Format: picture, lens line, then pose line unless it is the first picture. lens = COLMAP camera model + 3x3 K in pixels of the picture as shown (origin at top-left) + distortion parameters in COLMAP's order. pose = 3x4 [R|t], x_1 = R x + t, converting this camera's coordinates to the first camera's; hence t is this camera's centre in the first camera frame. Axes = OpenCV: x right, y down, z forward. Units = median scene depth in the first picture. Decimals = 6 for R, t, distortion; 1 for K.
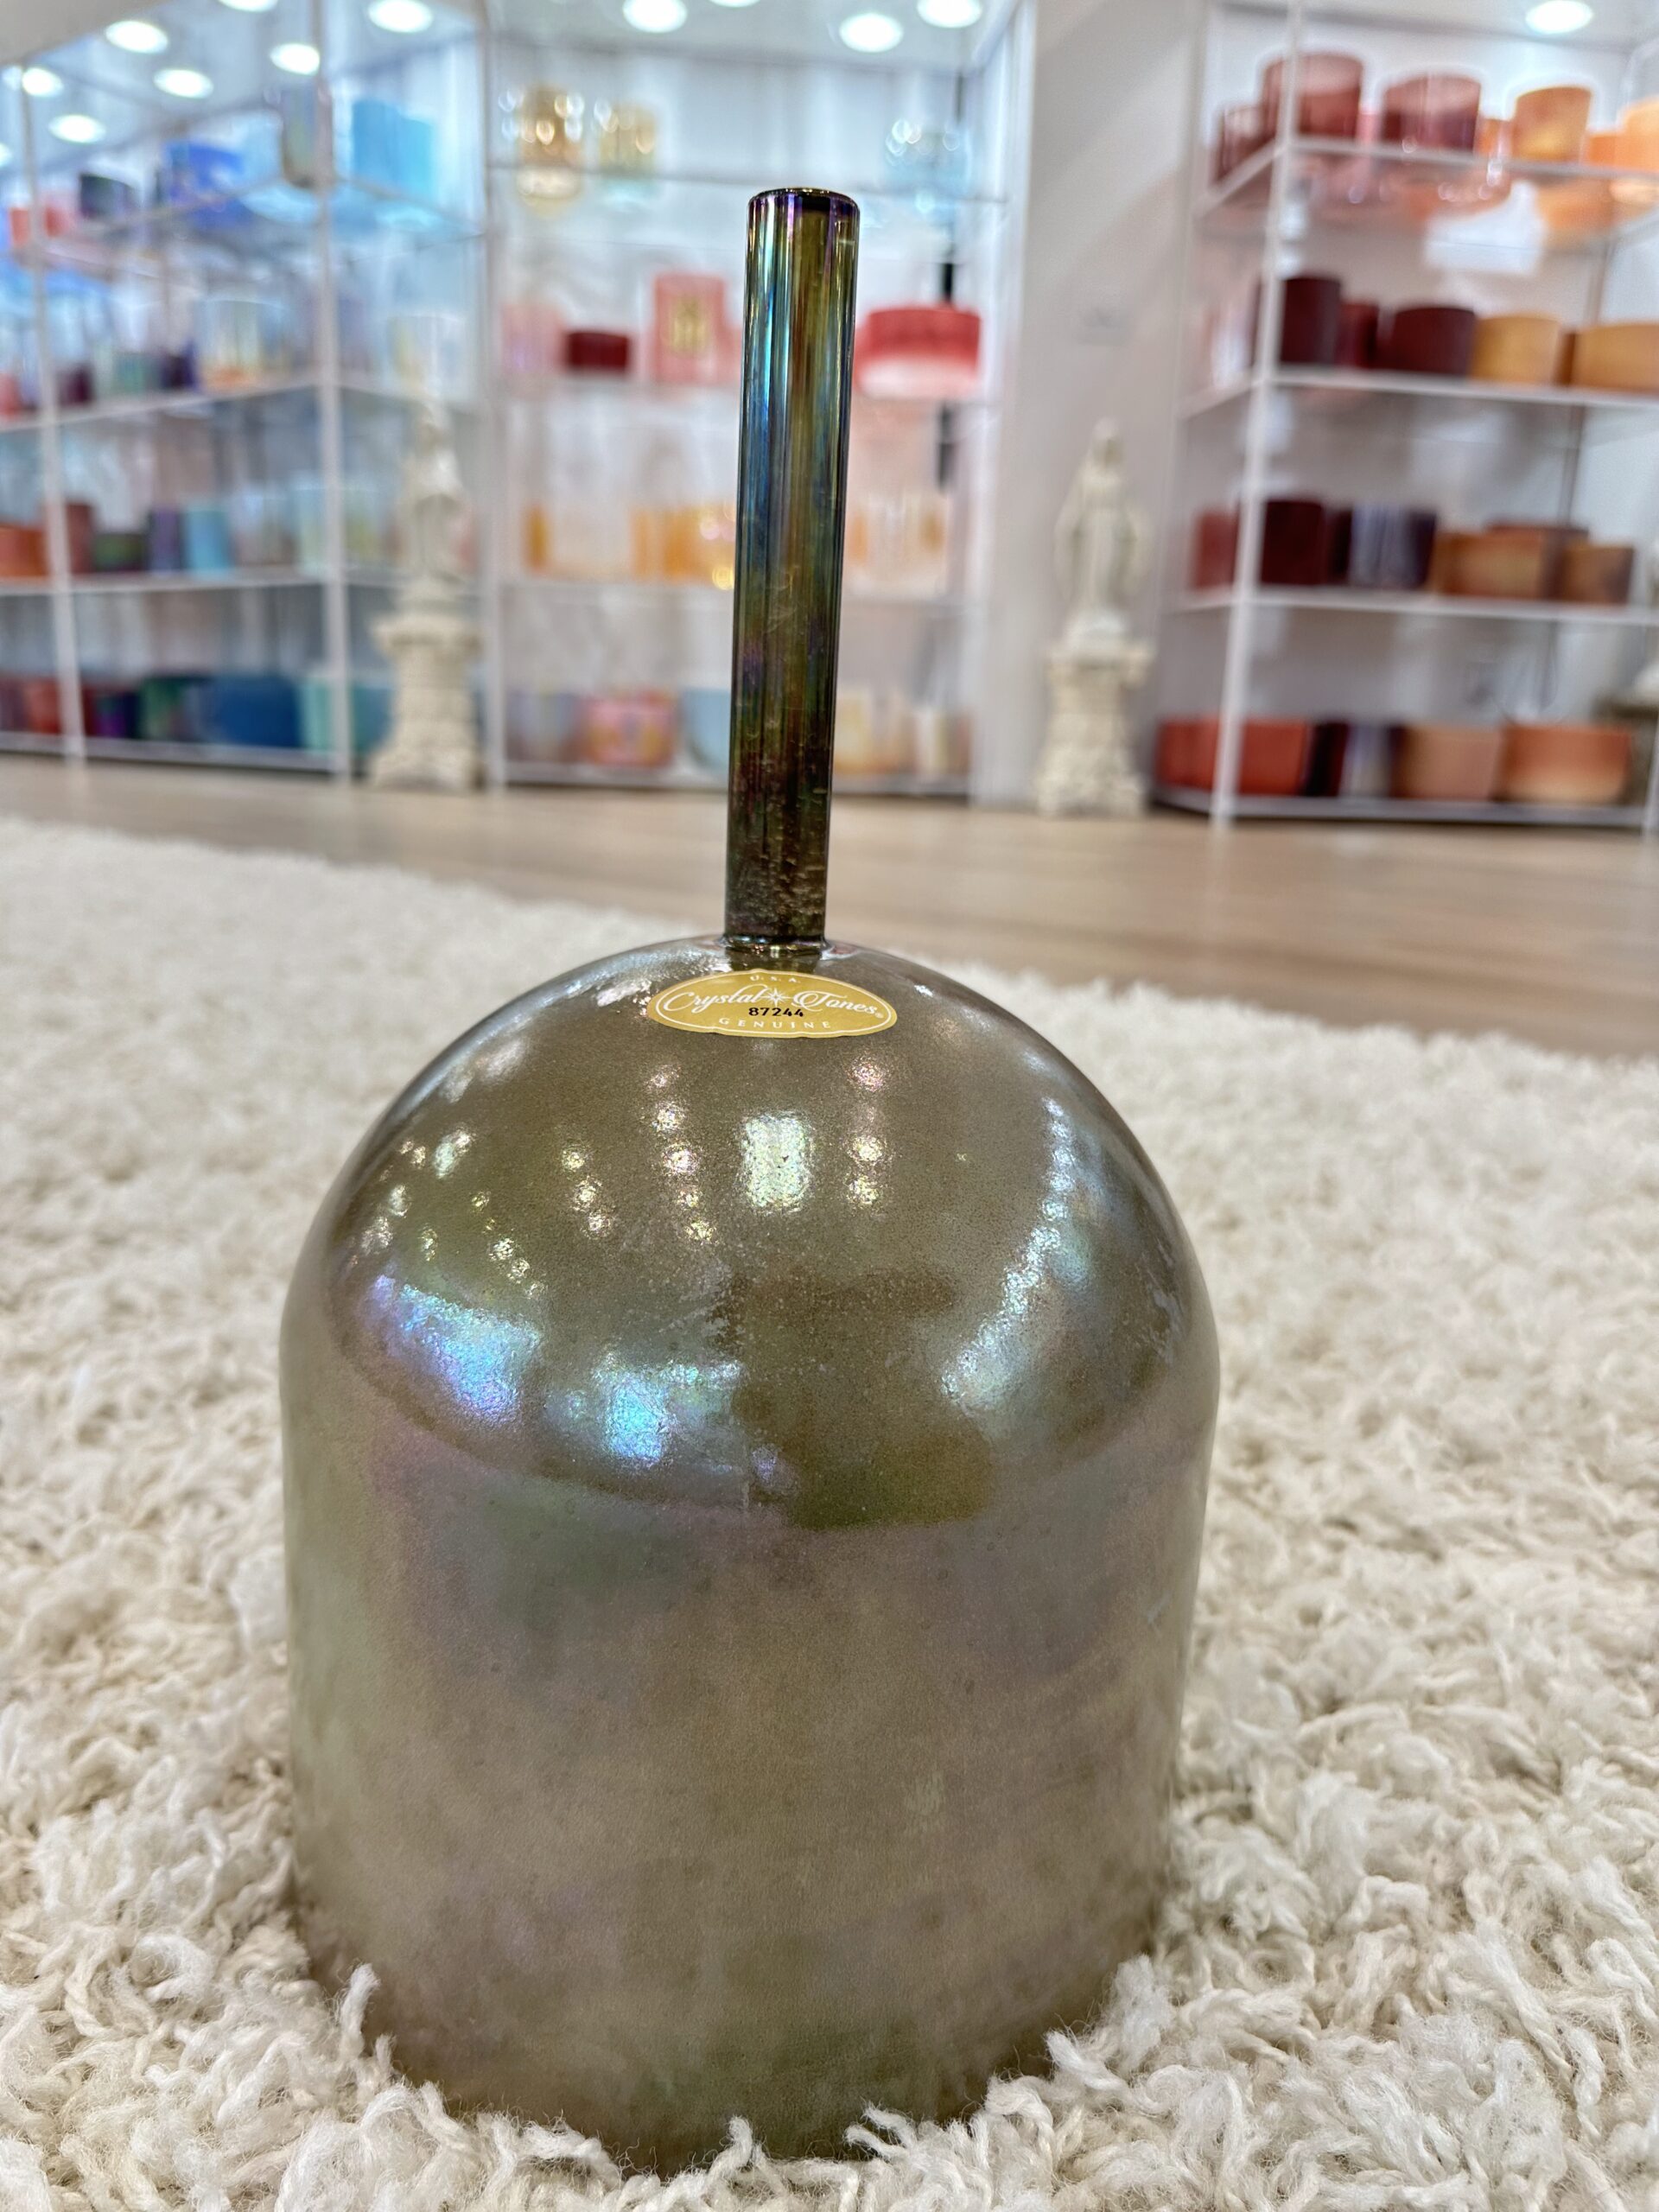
lens RADIAL K [[1665.6, 0, 829.5], [0, 1665.6, 1106.0], [0, 0, 1]] dist [-0.001085, 0.004421]
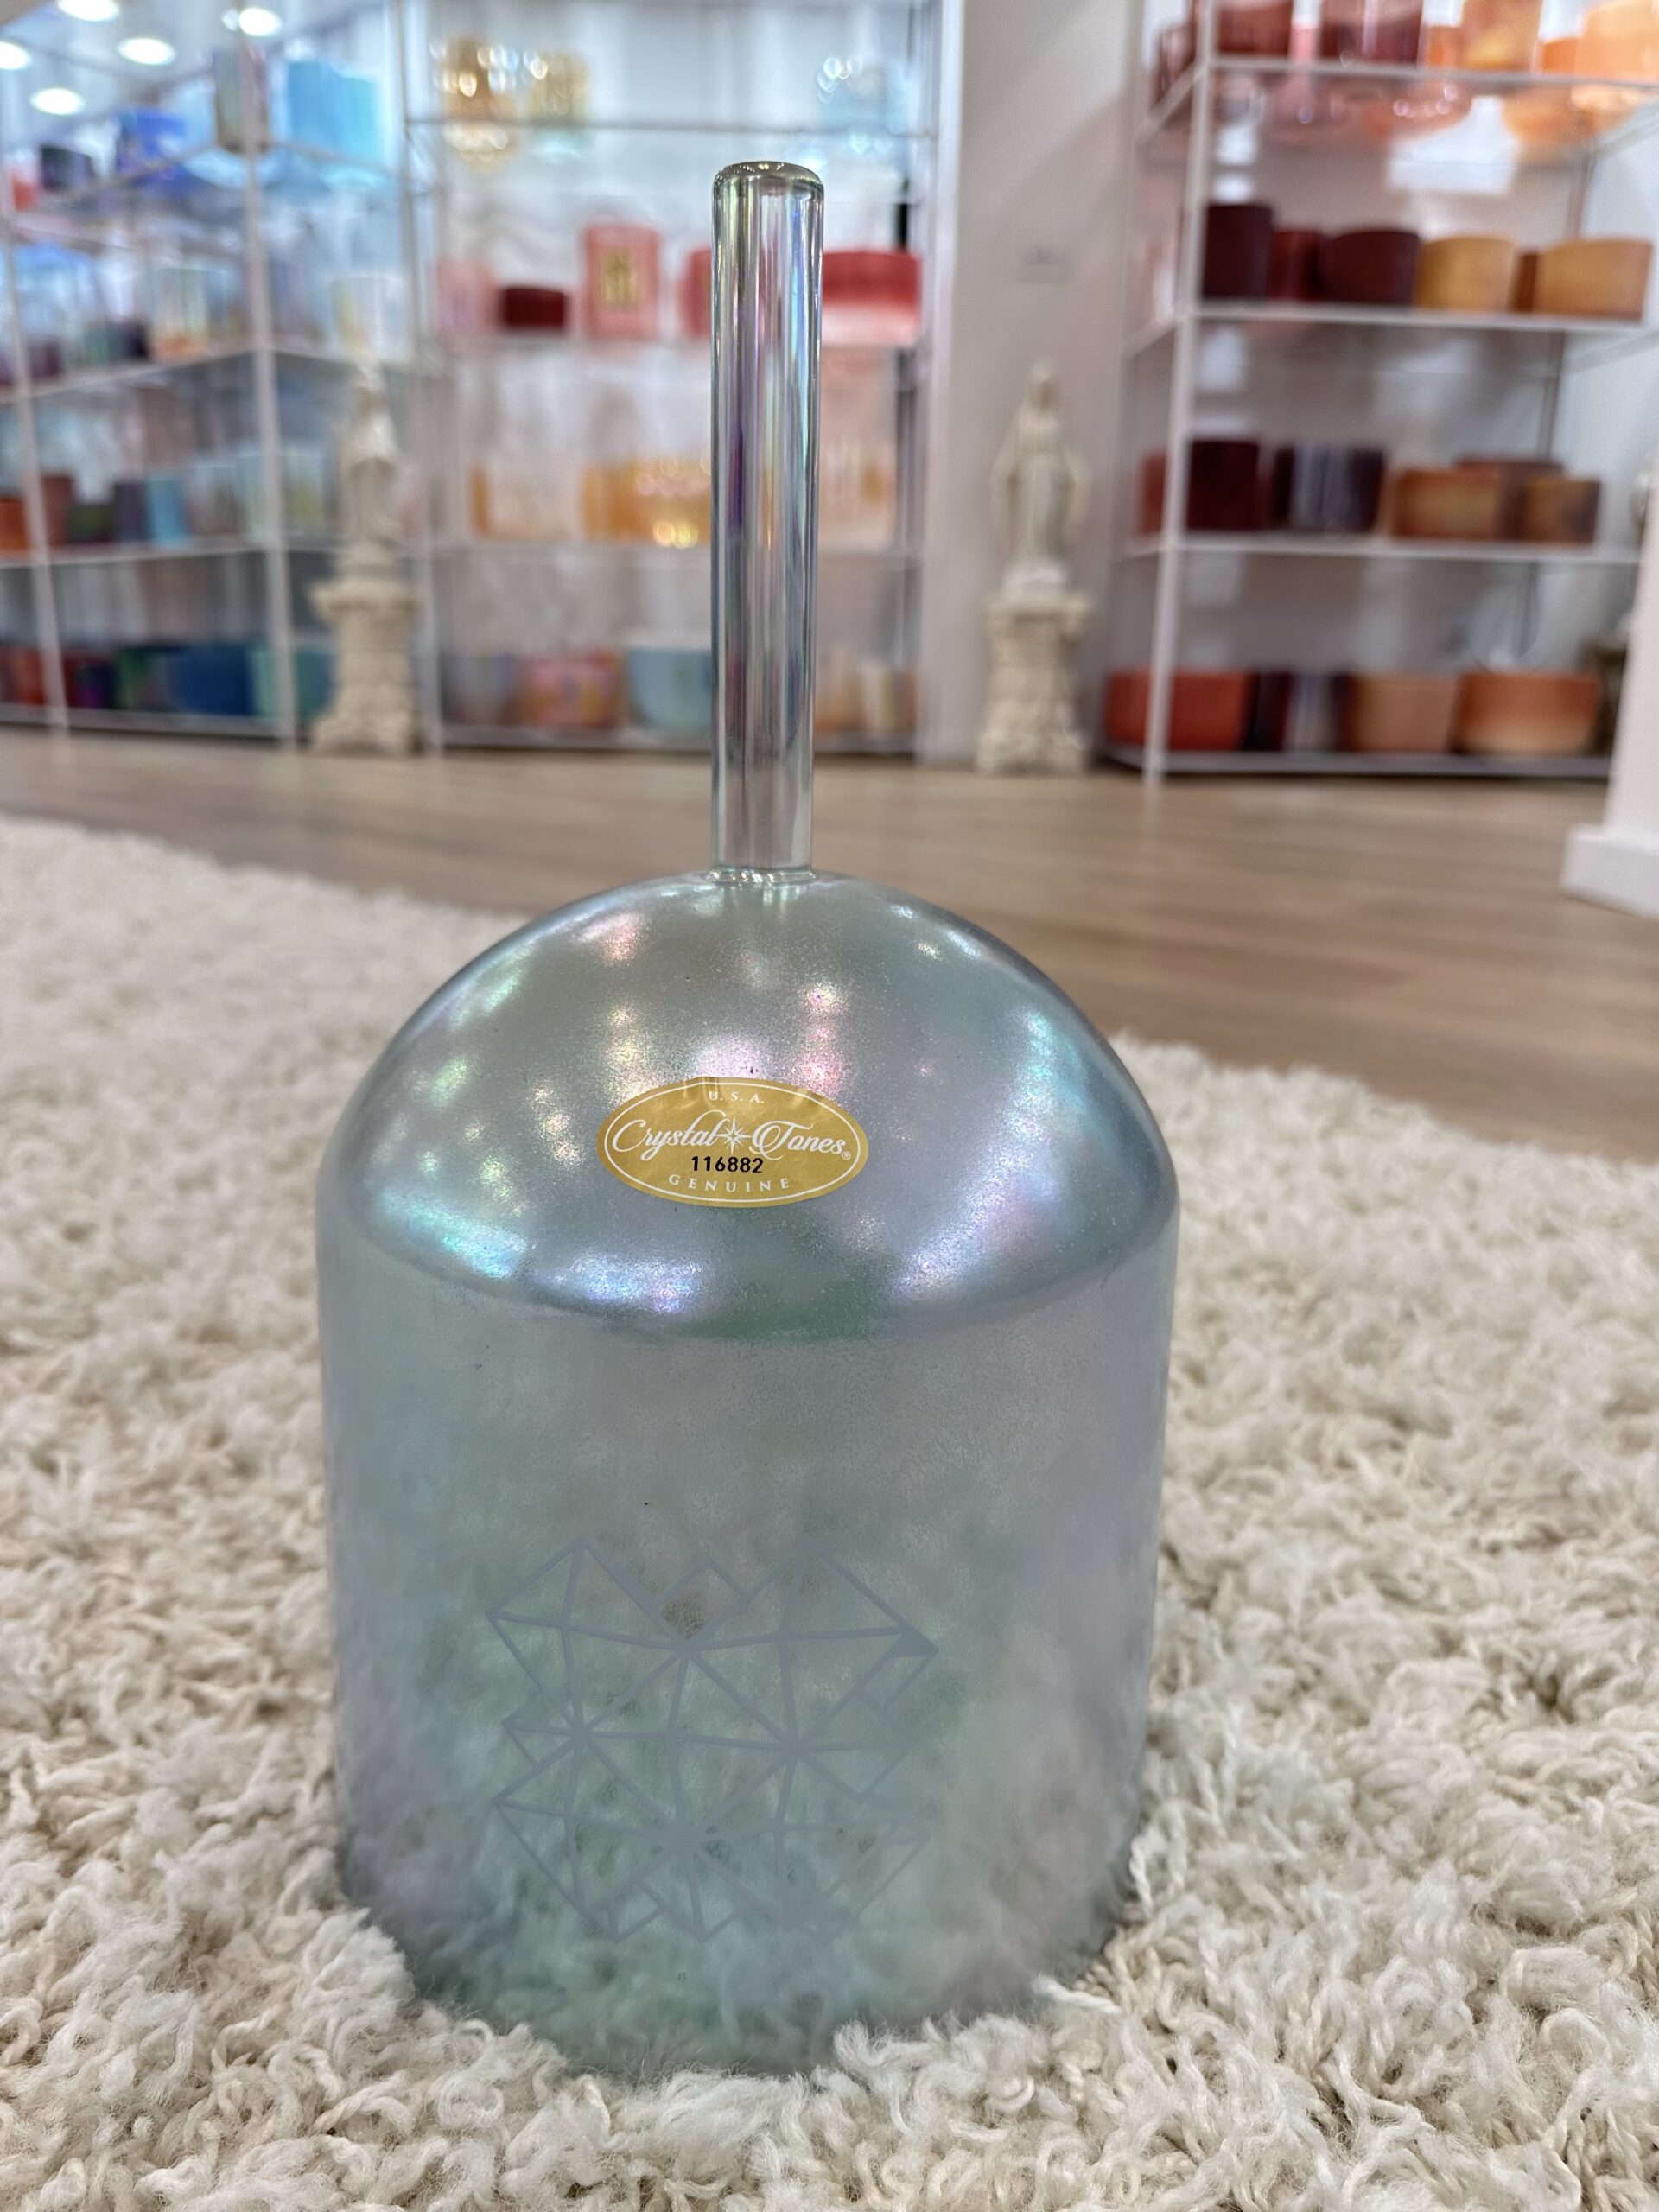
lens RADIAL K [[1665.6, 0, 829.5], [0, 1665.6, 1106.0], [0, 0, 1]] dist [-0.001085, 0.004421]
pose [[0.997199, 0.002951, -0.074739, 0.112075], [-0.001158, 0.999711, 0.024016, -0.002961], [0.074788, -0.023862, 0.996914, 0.015619]]
